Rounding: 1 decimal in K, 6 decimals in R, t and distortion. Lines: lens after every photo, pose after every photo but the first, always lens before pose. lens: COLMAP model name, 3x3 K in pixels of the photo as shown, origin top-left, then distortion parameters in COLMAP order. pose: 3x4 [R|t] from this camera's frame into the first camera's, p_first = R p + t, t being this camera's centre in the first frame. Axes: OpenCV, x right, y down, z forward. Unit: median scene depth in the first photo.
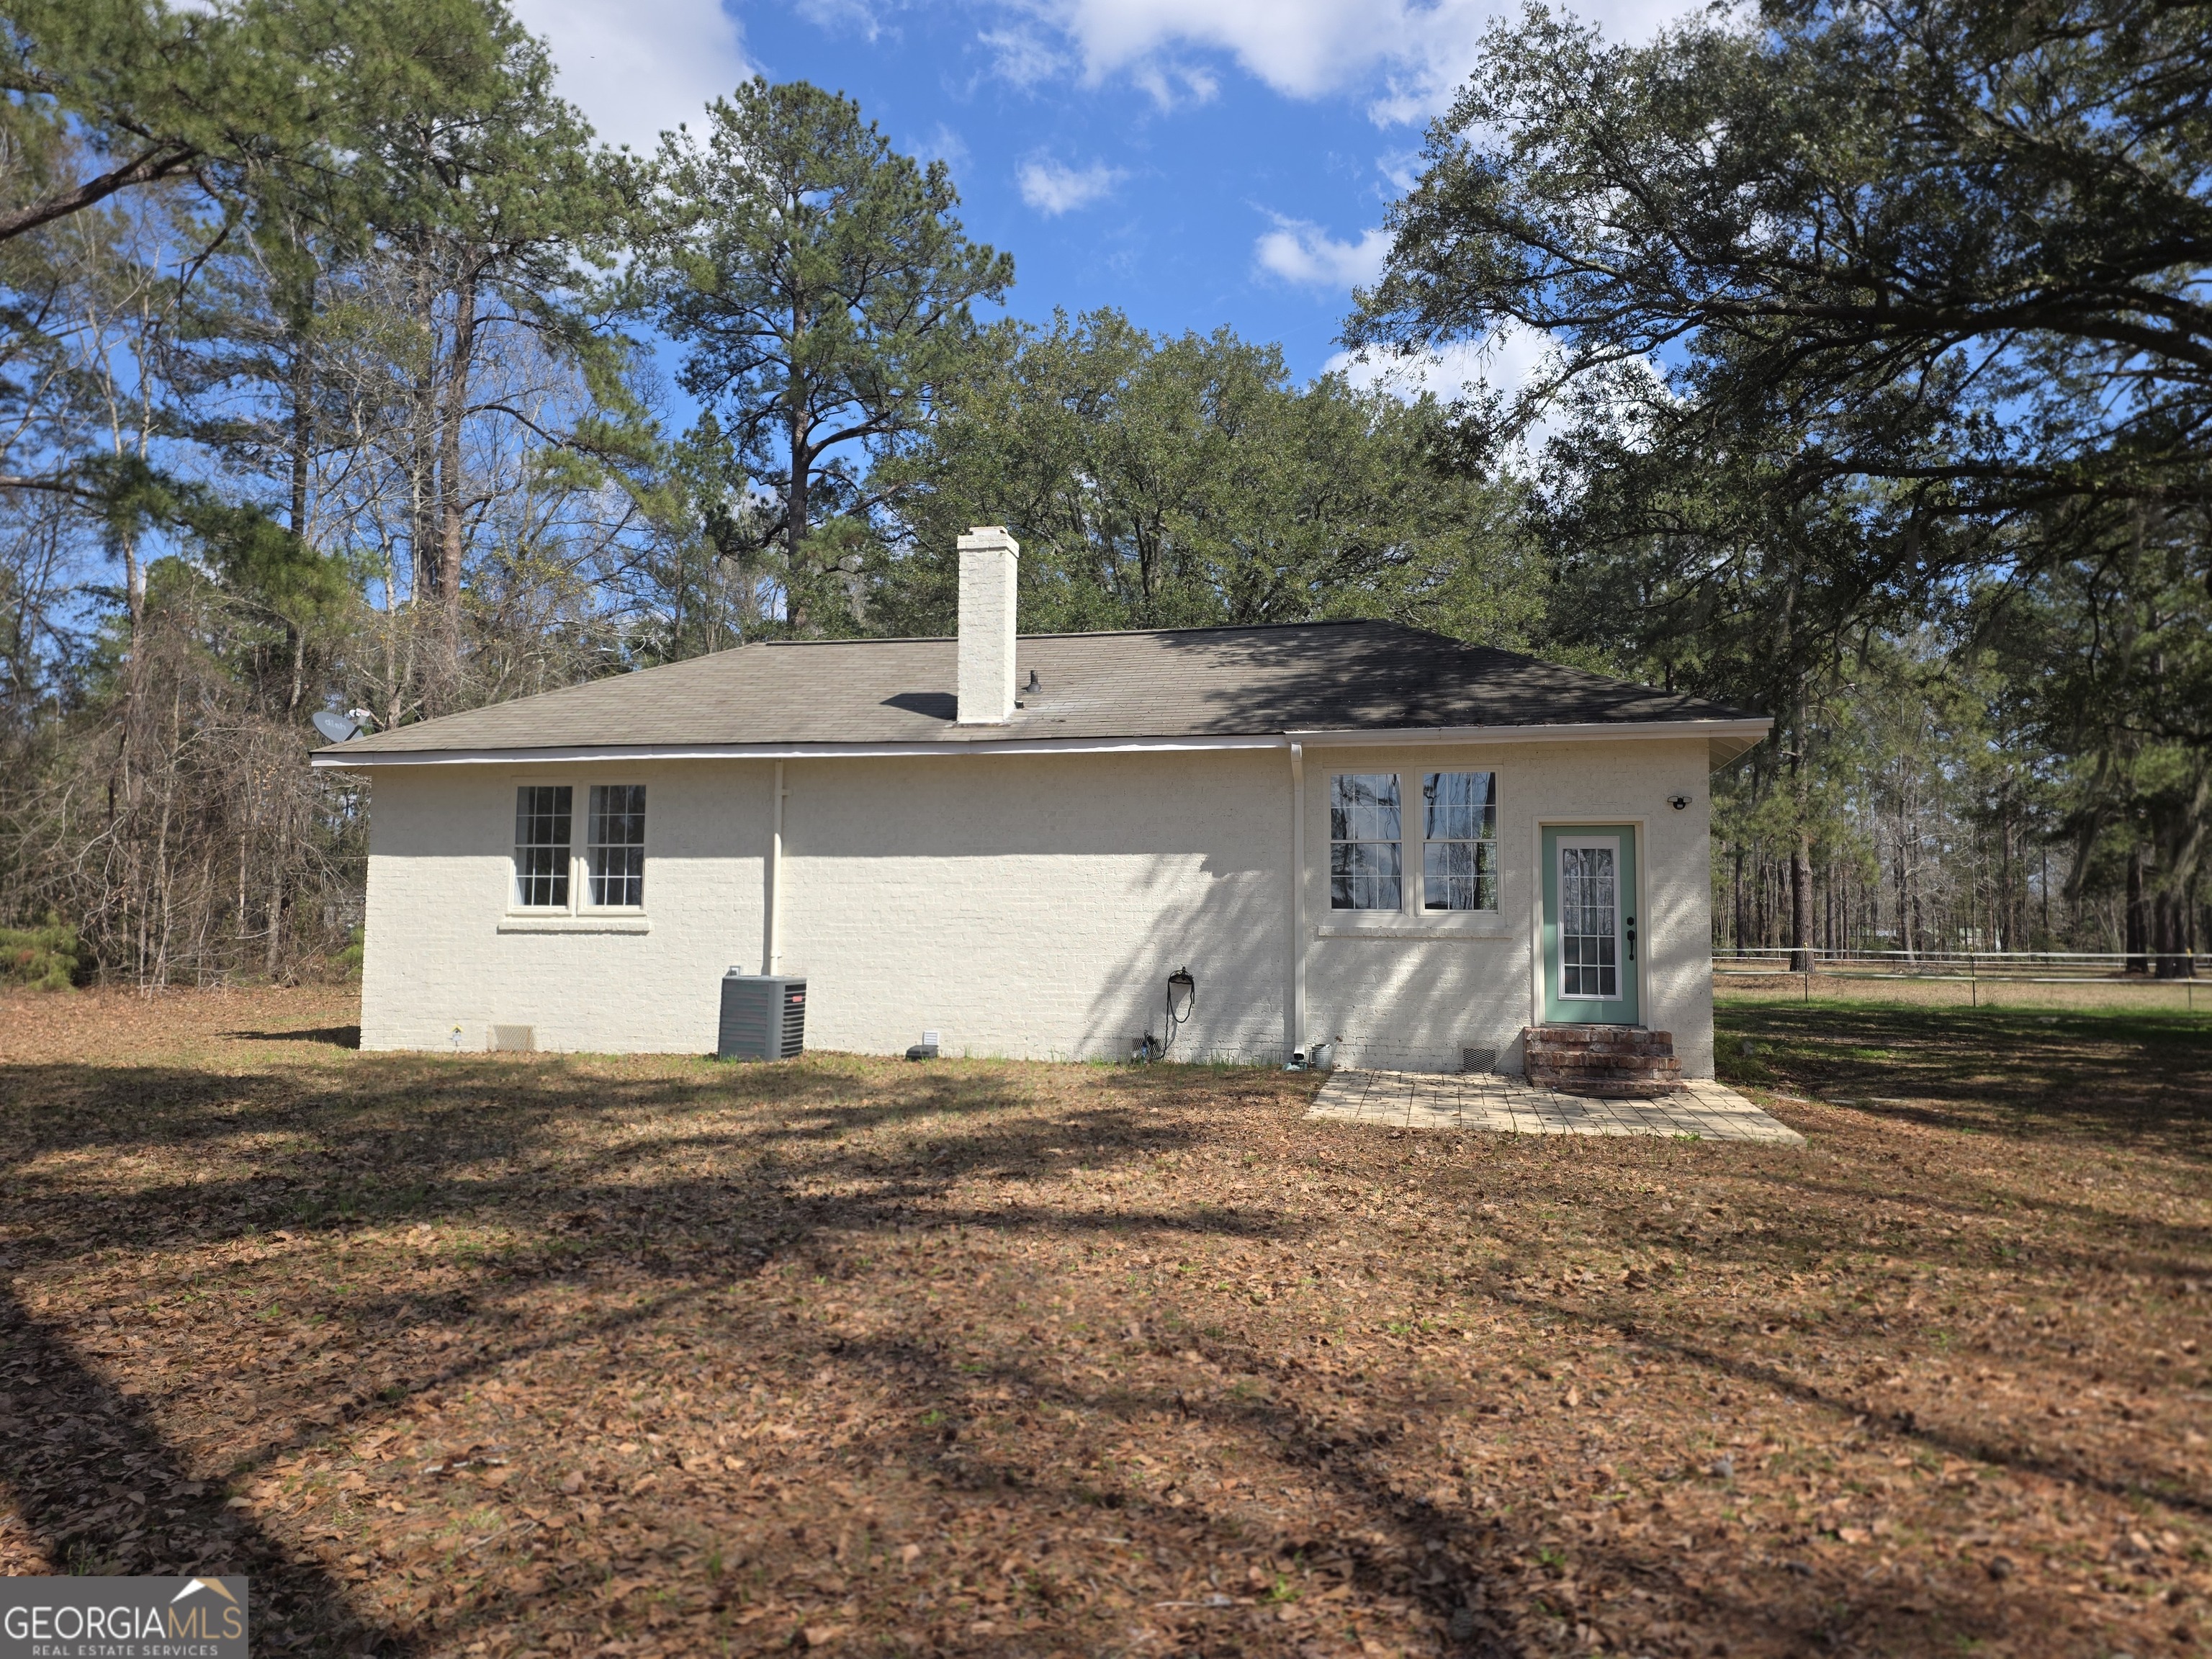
lens RADIAL K [[1477.6, 0, 1078.3], [0, 1477.6, 818.2], [0, 0, 1]] dist [0.123592, -0.111488]
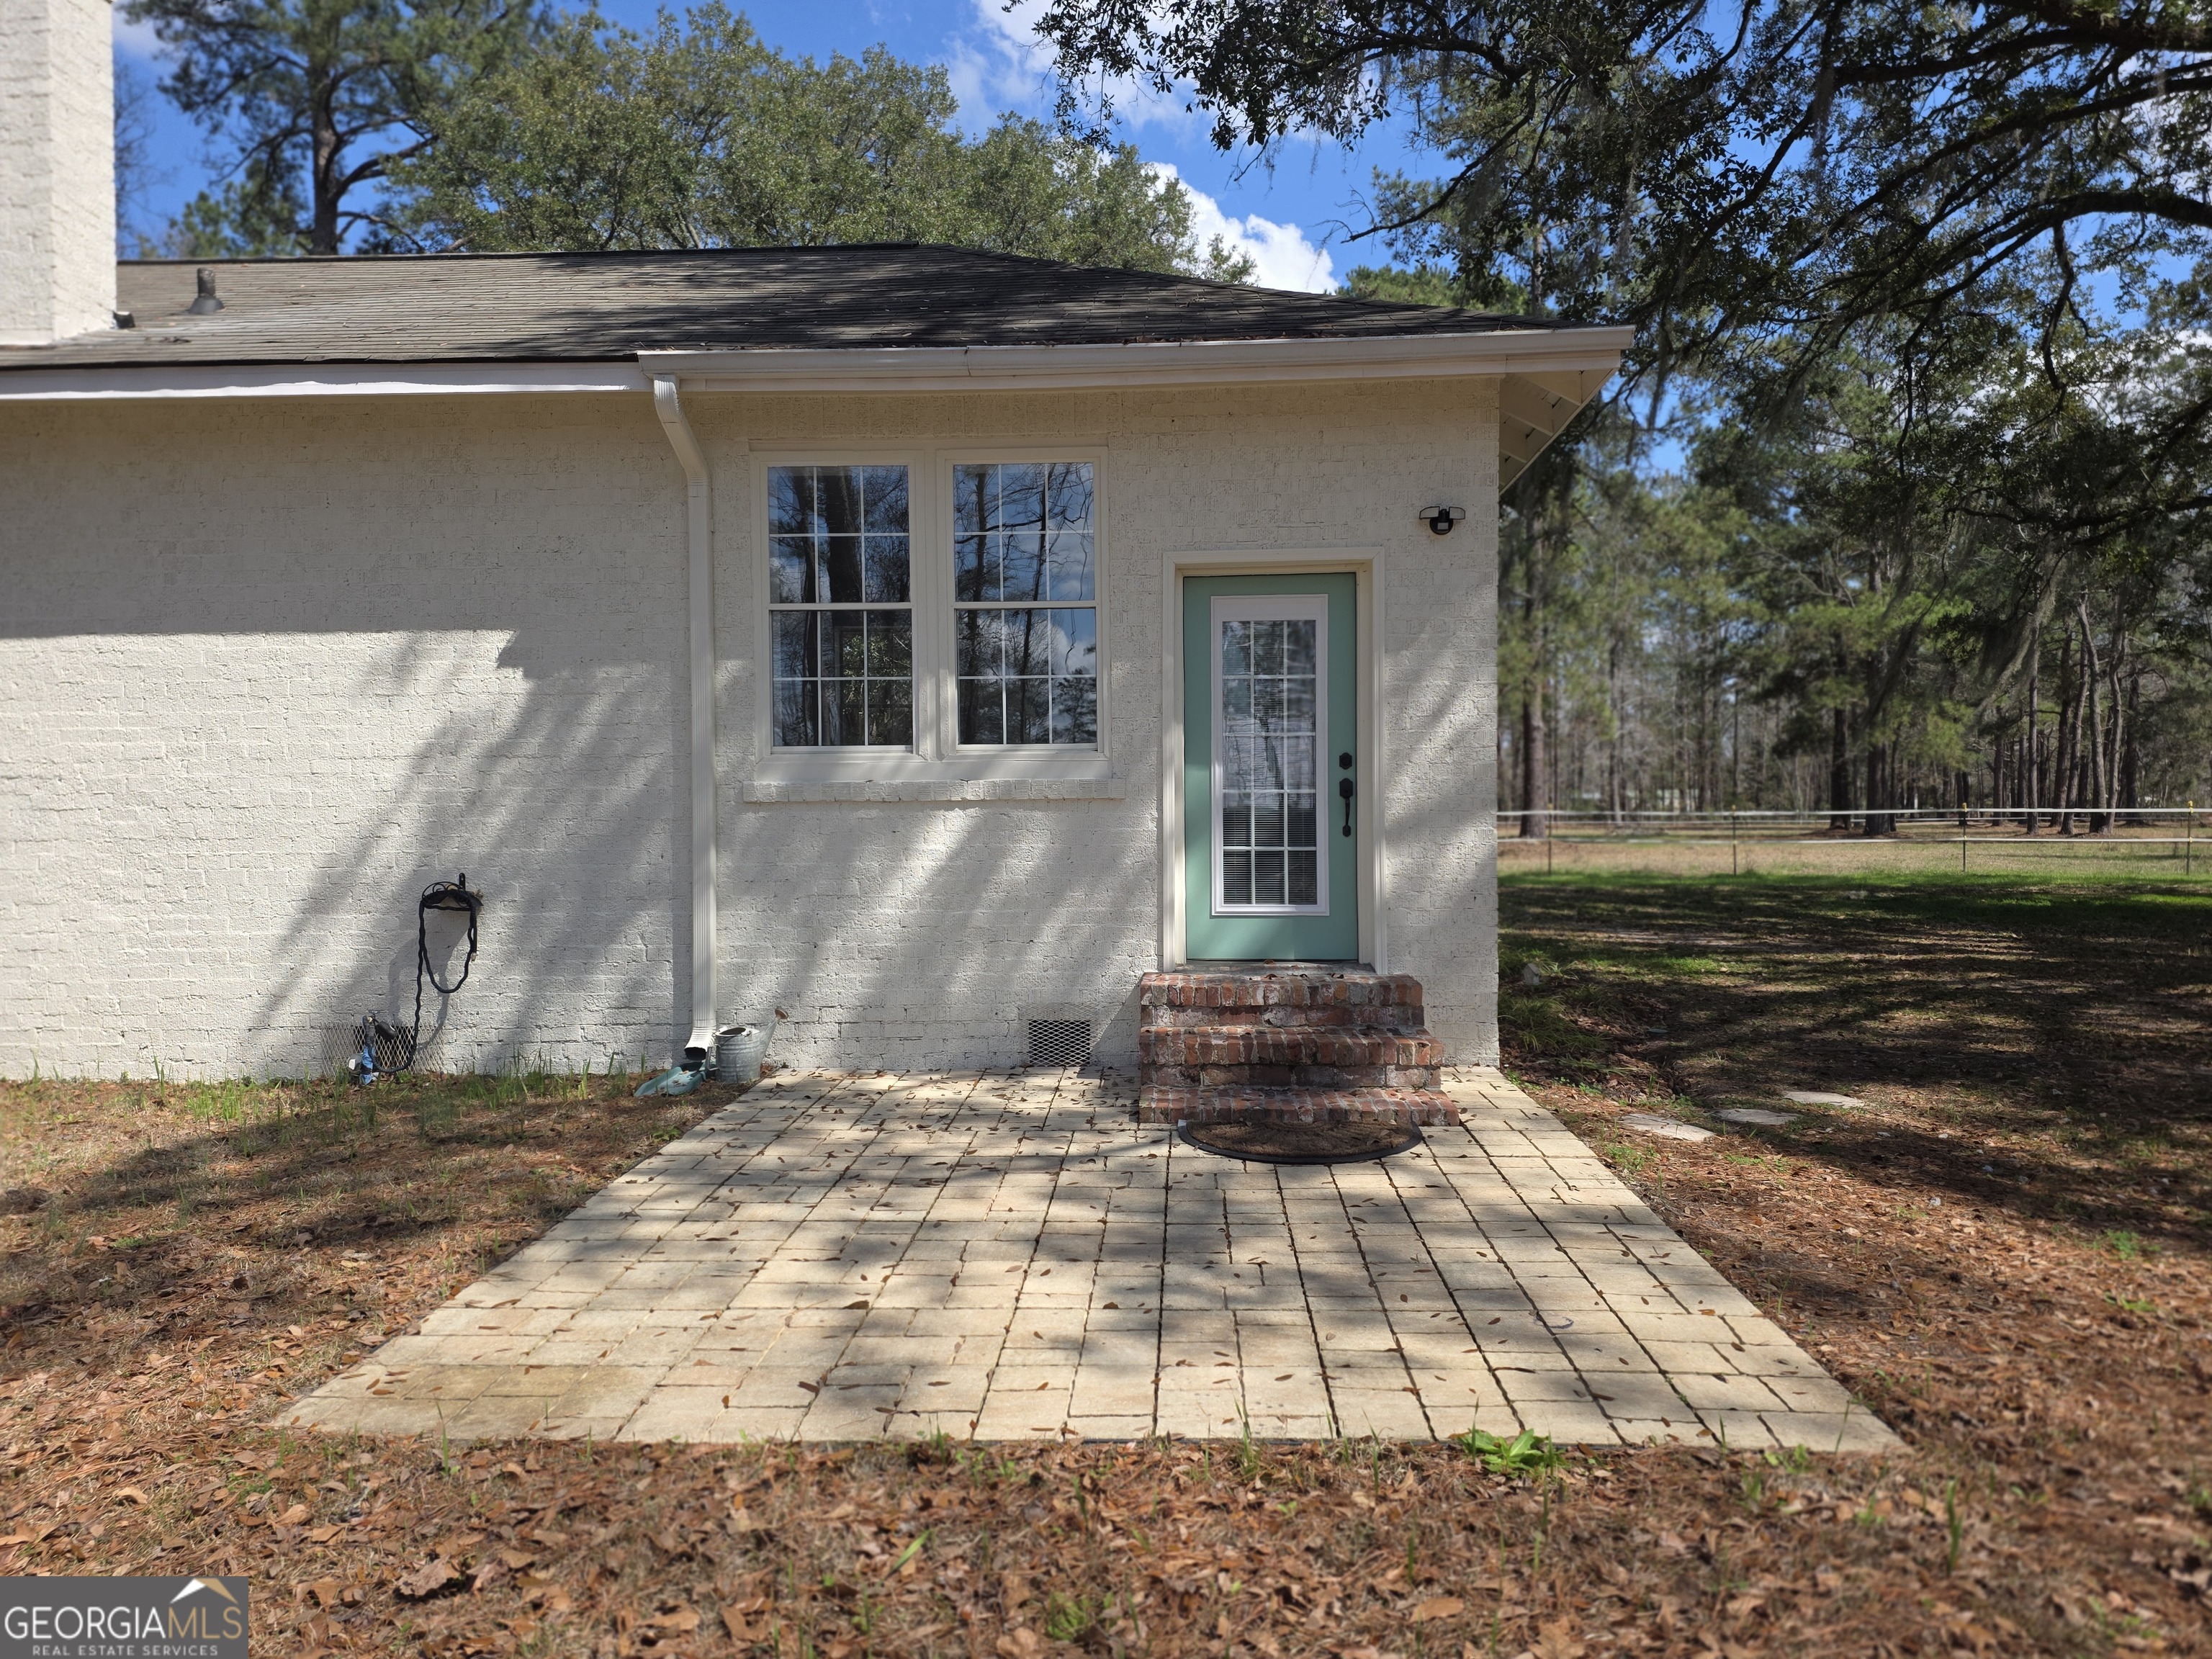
lens RADIAL K [[1517.2, 0, 1074.6], [0, 1517.2, 785.4], [0, 0, 1]] dist [0.120276, -0.003199]
pose [[0.984921, -0.015156, 0.172340, 0.180290], [0.004663, 0.998119, 0.061129, 0.043705], [-0.172942, -0.059404, 0.983139, 0.486254]]
